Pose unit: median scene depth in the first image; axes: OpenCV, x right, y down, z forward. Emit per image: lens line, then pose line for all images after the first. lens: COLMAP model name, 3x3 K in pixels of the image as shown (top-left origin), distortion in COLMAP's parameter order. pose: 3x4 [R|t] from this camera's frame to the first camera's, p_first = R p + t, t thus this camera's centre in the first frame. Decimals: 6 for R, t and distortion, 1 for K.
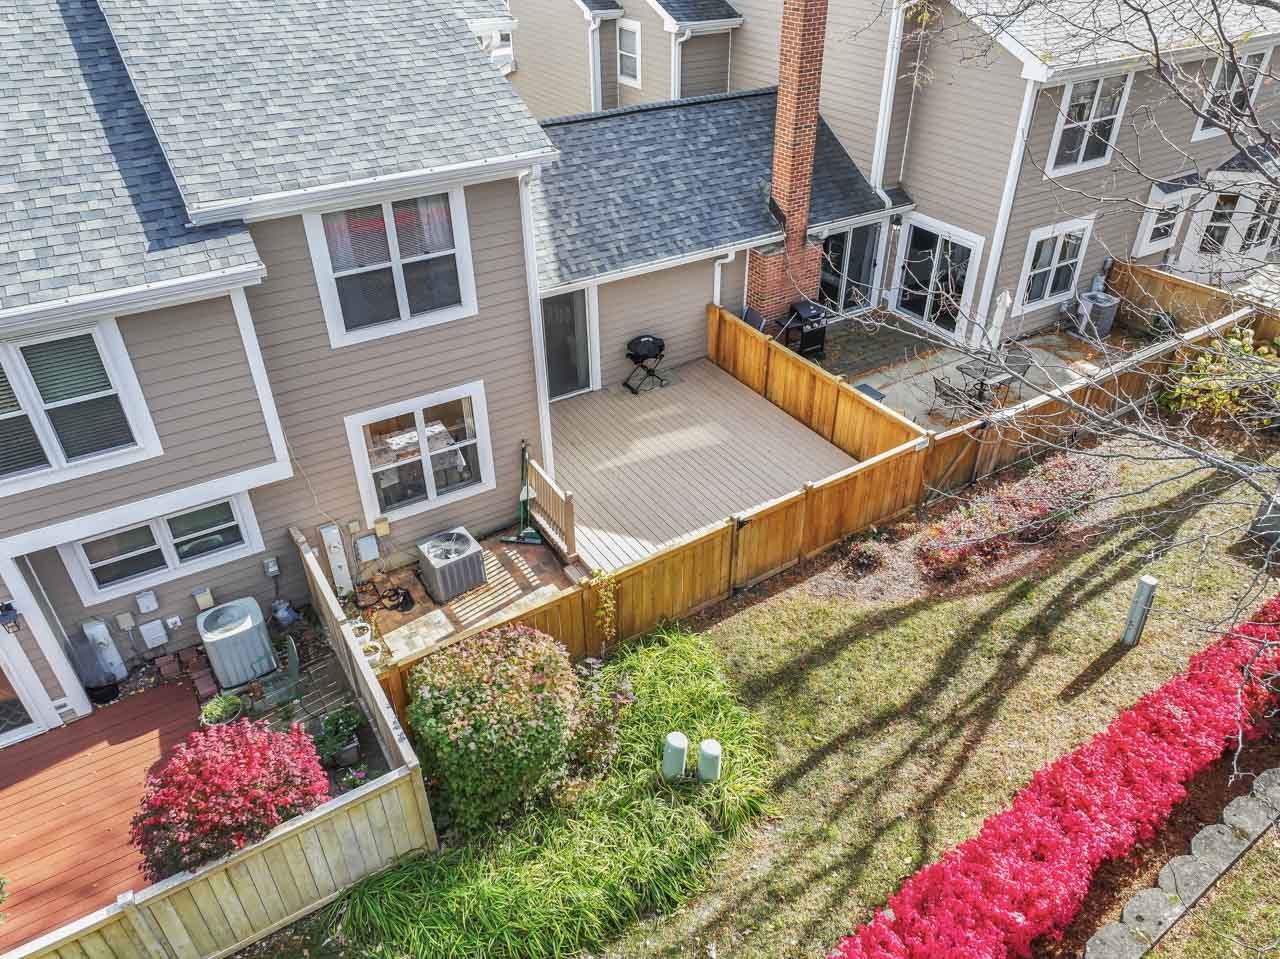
lens RADIAL K [[904.1, 0, 640.0], [0, 904.1, 479.5], [0, 0, 1]] dist [0.002933, 0.006487]
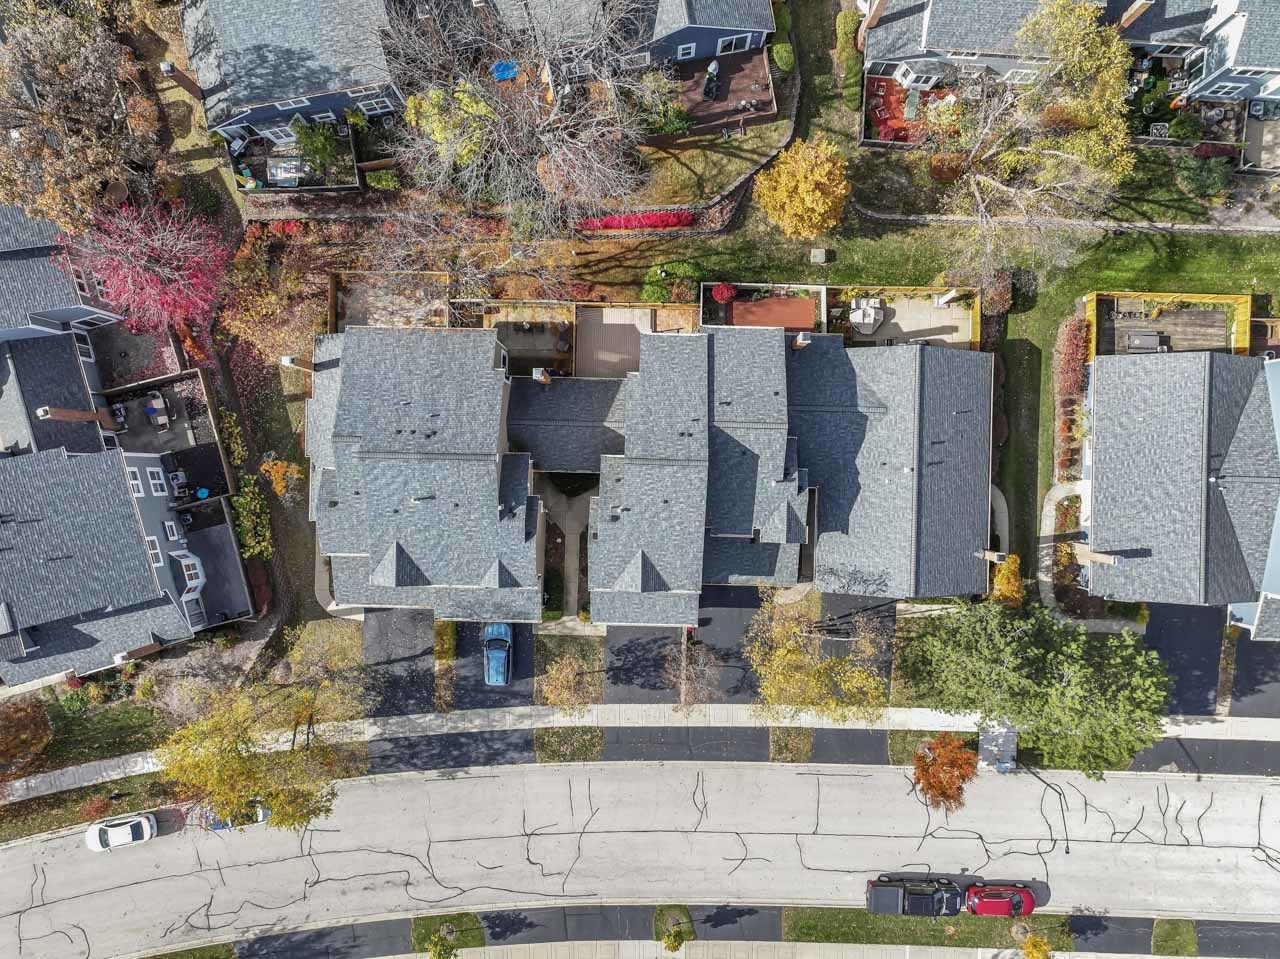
lens RADIAL K [[902.1, 0, 640.0], [0, 902.1, 479.5], [0, 0, 1]] dist [0.000891, -0.000289]
pose [[-0.842816, -0.537903, 0.017931, -0.587630], [0.319256, -0.472849, 0.821273, -4.663233], [-0.433287, 0.697907, 0.570253, -1.268225]]
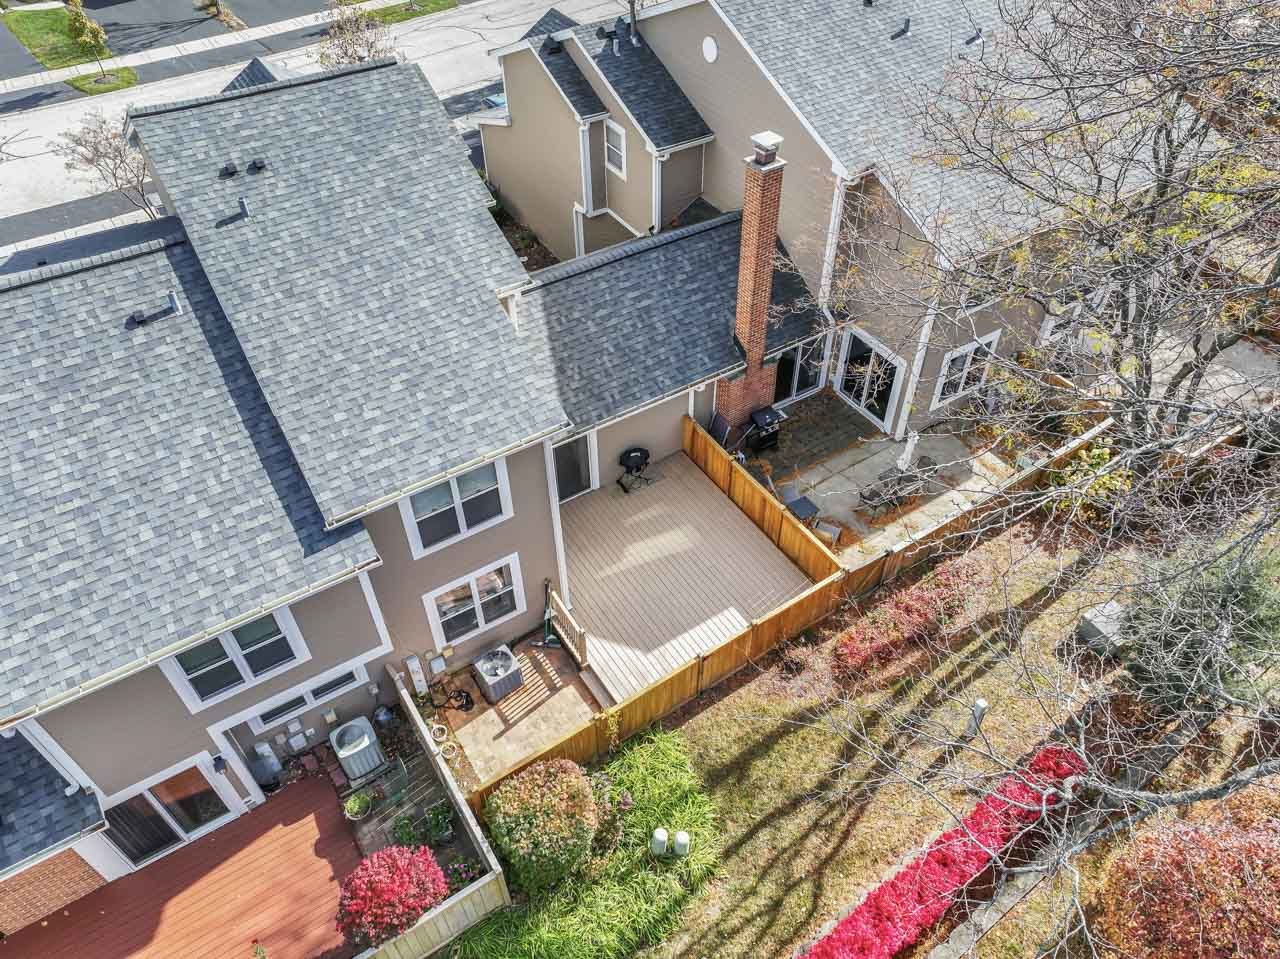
lens RADIAL K [[902.1, 0, 640.0], [0, 902.1, 479.5], [0, 0, 1]] dist [0.000891, -0.000289]
pose [[0.999777, -0.015143, 0.014688, -0.007255], [0.012258, 0.983639, 0.179734, -0.490192], [-0.017169, -0.179514, 0.983606, -0.346241]]
